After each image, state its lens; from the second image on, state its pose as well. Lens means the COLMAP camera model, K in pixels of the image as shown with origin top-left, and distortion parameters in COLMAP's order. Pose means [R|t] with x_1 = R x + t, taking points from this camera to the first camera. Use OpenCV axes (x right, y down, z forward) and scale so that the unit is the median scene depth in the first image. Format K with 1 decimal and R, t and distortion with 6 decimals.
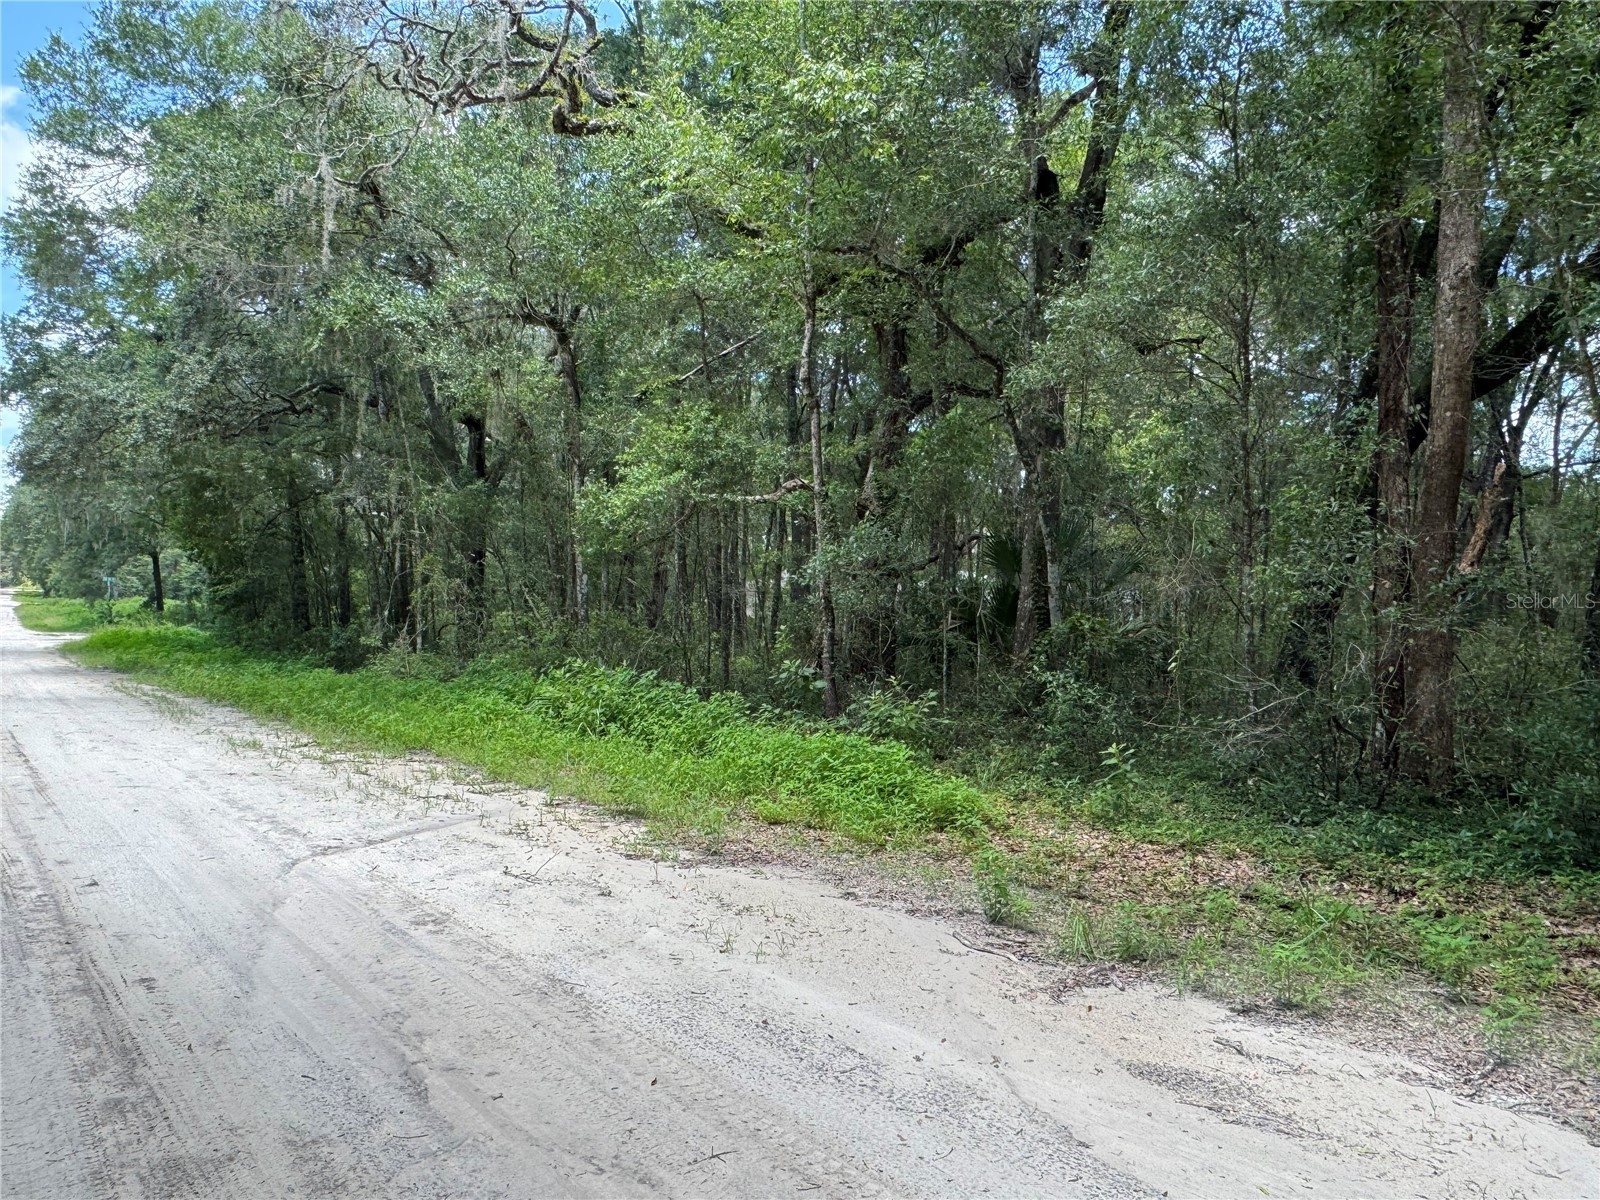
lens RADIAL K [[1093.1, 0, 800.0], [0, 1093.1, 600.0], [0, 0, 1]] dist [-0.007484, -0.002512]
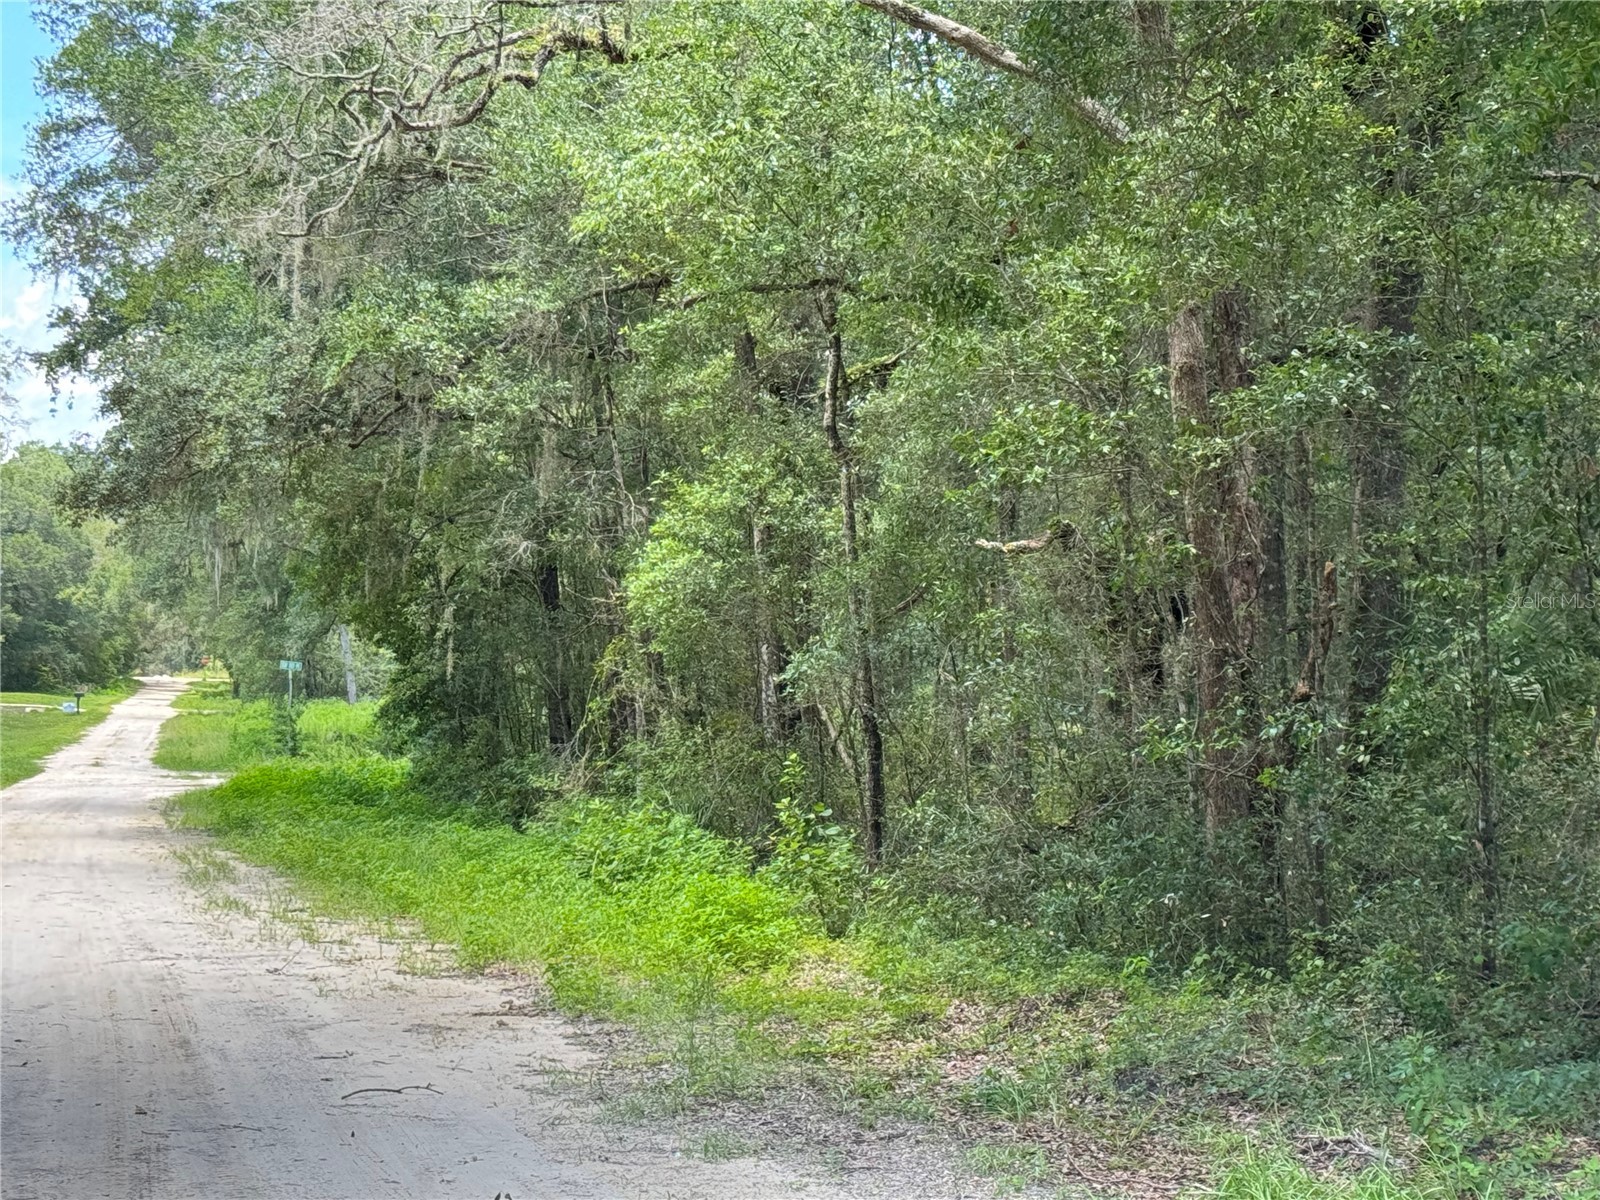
lens RADIAL K [[3136.3, 0, 800.0], [0, 3136.3, 600.0], [0, 0, 1]] dist [0.044791, 0.172492]
pose [[0.904897, -0.024237, -0.424939, 0.432758], [0.012924, 0.999482, -0.029485, -0.008743], [0.425434, 0.021189, 0.904742, -0.462735]]
